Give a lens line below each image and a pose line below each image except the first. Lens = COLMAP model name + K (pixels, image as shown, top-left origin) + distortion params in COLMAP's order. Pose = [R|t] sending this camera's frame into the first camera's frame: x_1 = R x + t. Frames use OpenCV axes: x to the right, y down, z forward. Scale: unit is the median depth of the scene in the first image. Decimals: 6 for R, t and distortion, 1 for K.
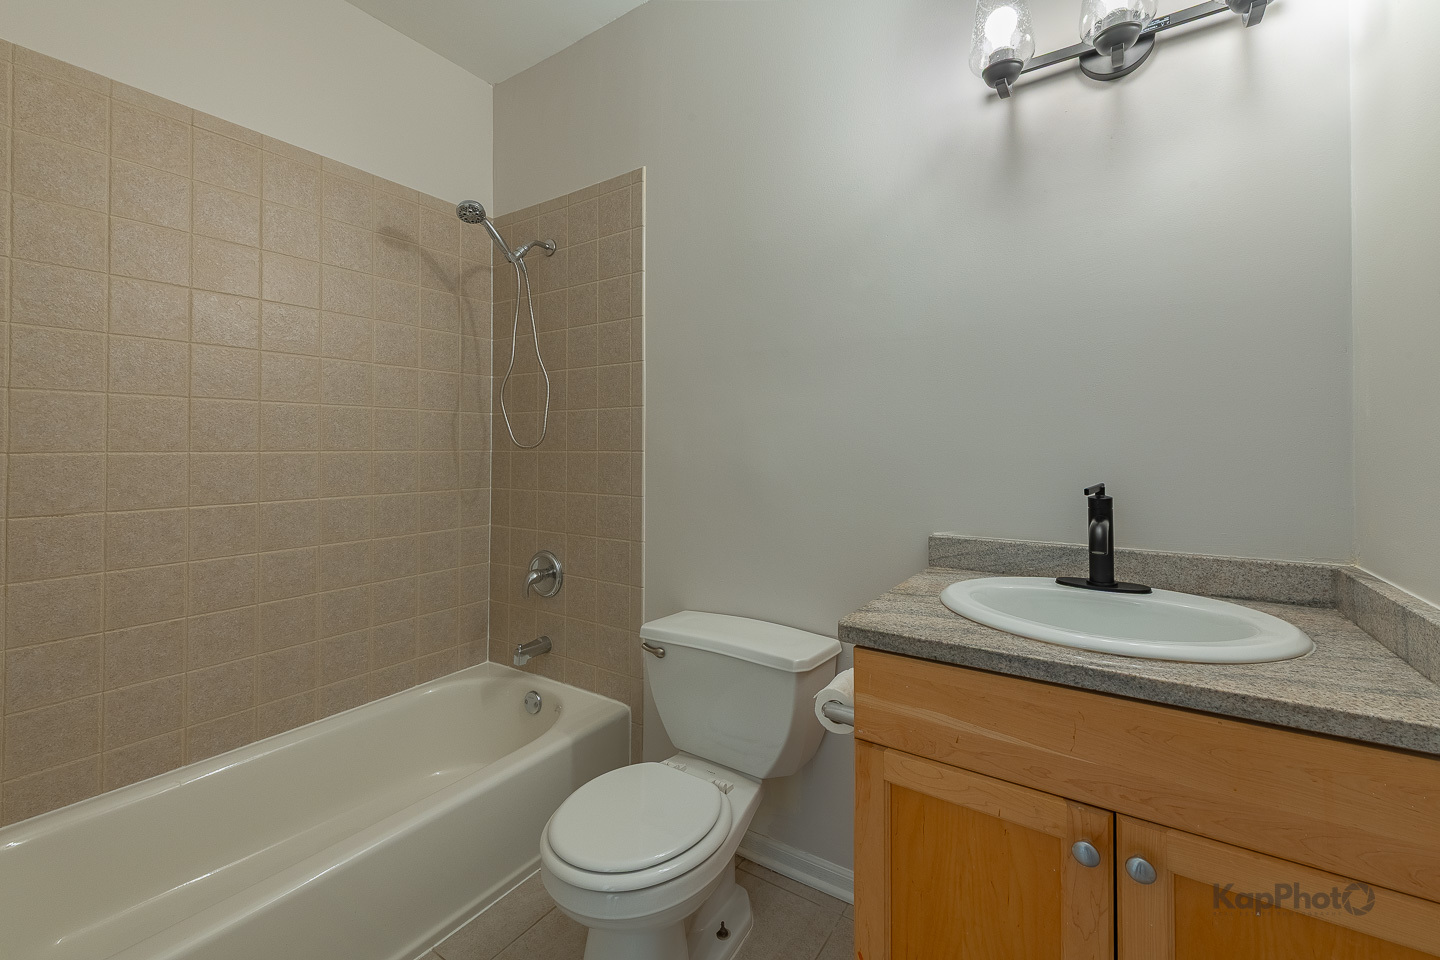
lens RADIAL K [[525.5, 0, 722.0], [0, 525.5, 468.4], [0, 0, 1]] dist [0.016071, -0.005443]
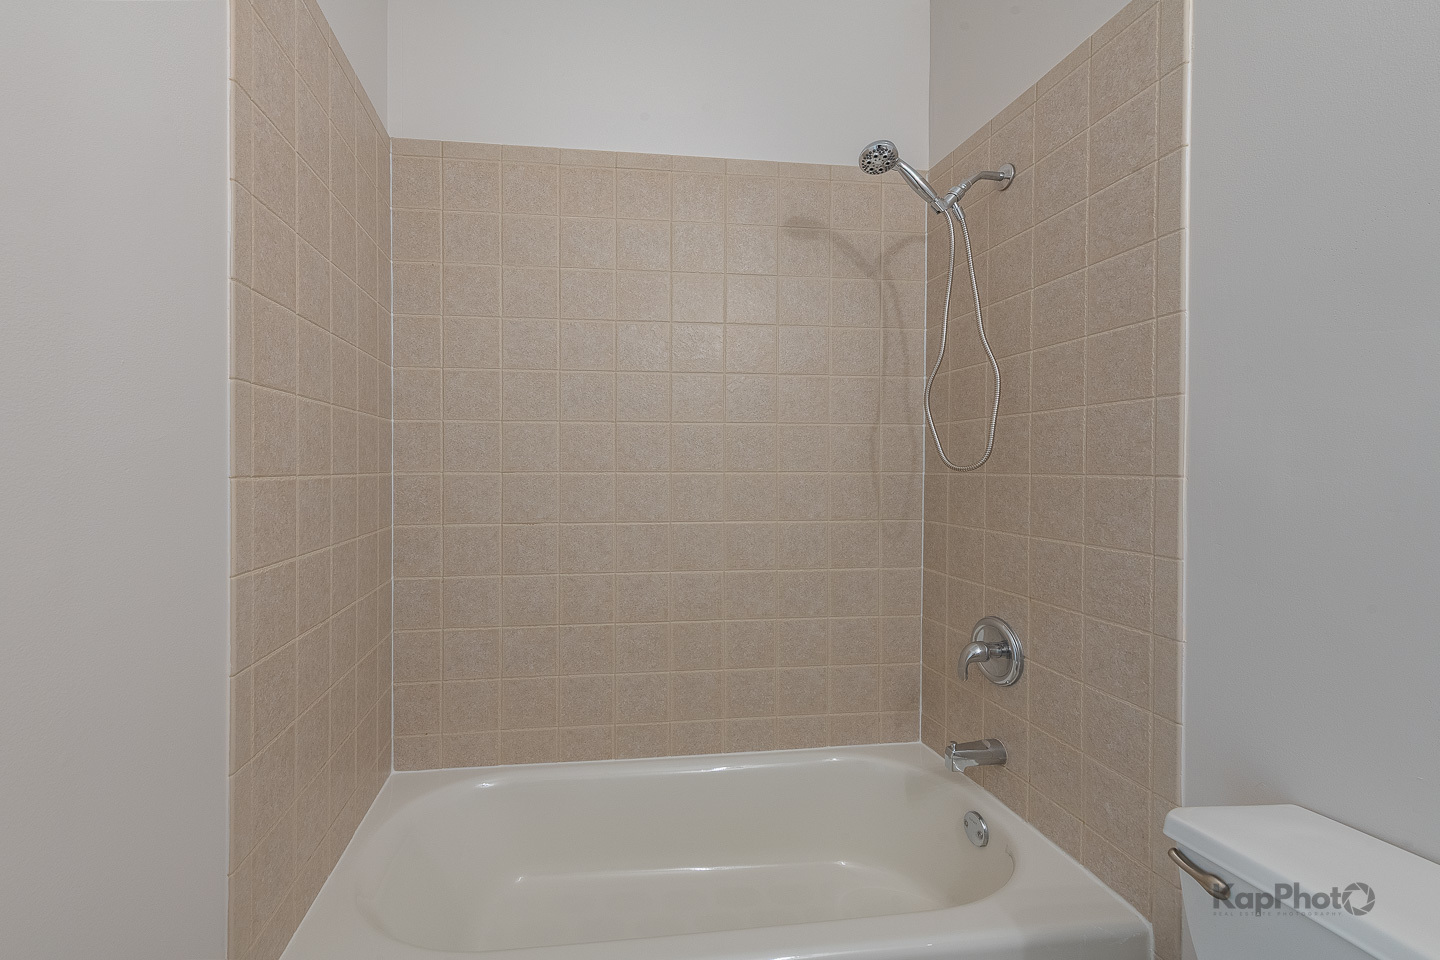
lens RADIAL K [[525.5, 0, 722.0], [0, 525.5, 468.4], [0, 0, 1]] dist [0.016071, -0.005443]
pose [[0.621345, 0.003557, -0.783529, -0.016664], [-0.034083, 0.999166, -0.022491, -0.013854], [0.782796, 0.040680, 0.620948, 0.314812]]
